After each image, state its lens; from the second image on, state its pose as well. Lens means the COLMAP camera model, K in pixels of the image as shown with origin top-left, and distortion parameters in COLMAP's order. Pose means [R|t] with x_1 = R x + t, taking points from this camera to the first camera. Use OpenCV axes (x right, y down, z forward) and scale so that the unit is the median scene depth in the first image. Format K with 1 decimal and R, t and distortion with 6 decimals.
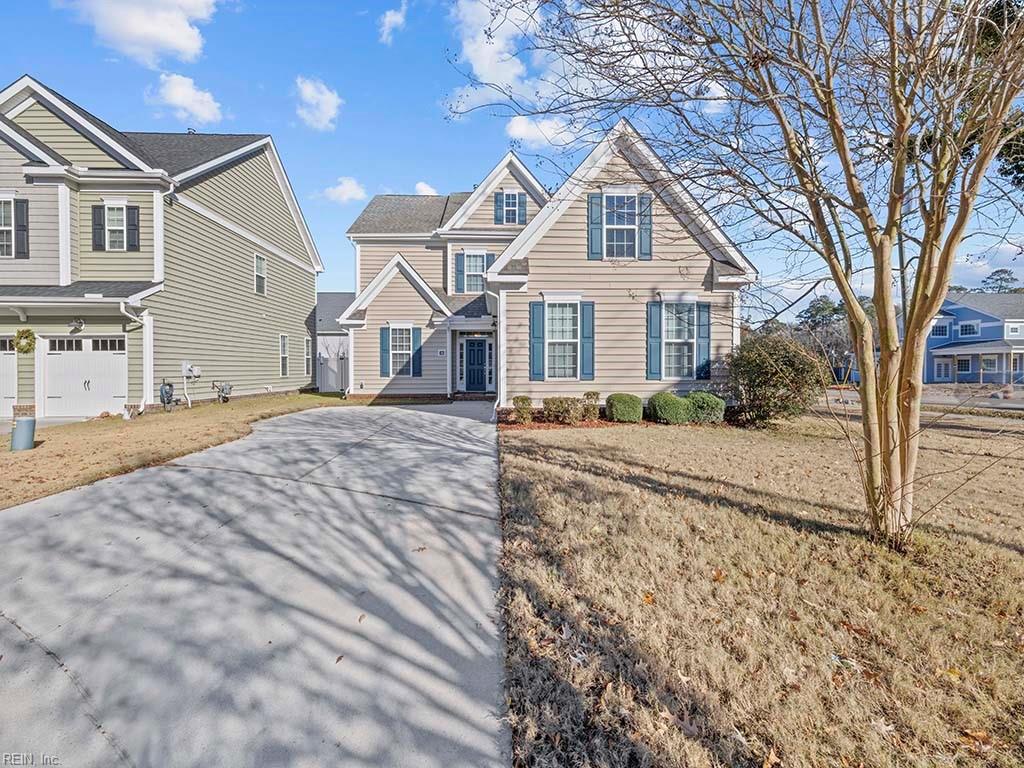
lens RADIAL K [[430.2, 0, 512.0], [0, 430.2, 384.0], [0, 0, 1]] dist [0.000604, -0.000155]
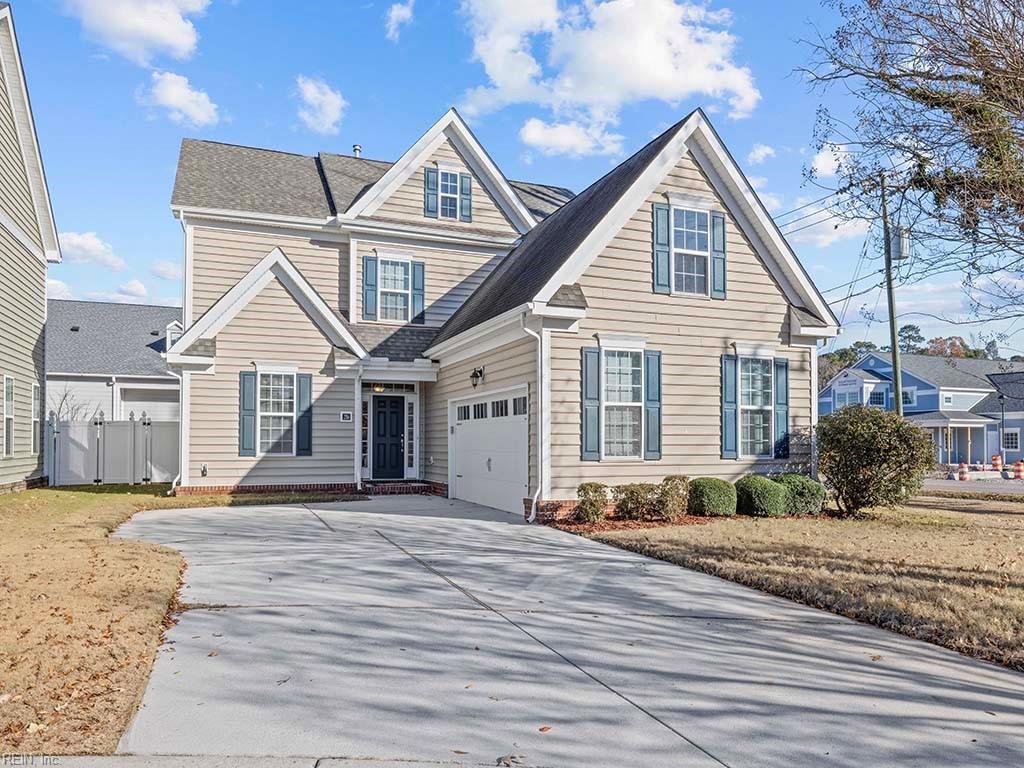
lens RADIAL K [[700.6, 0, 512.0], [0, 700.6, 448.3], [0, 0, 1]] dist [-0.001951, 0.000446]
pose [[0.941311, 0.001889, 0.337535, -0.284103], [0.007633, 0.999609, -0.026881, 0.000944], [-0.337454, 0.027880, 0.940929, -0.012359]]
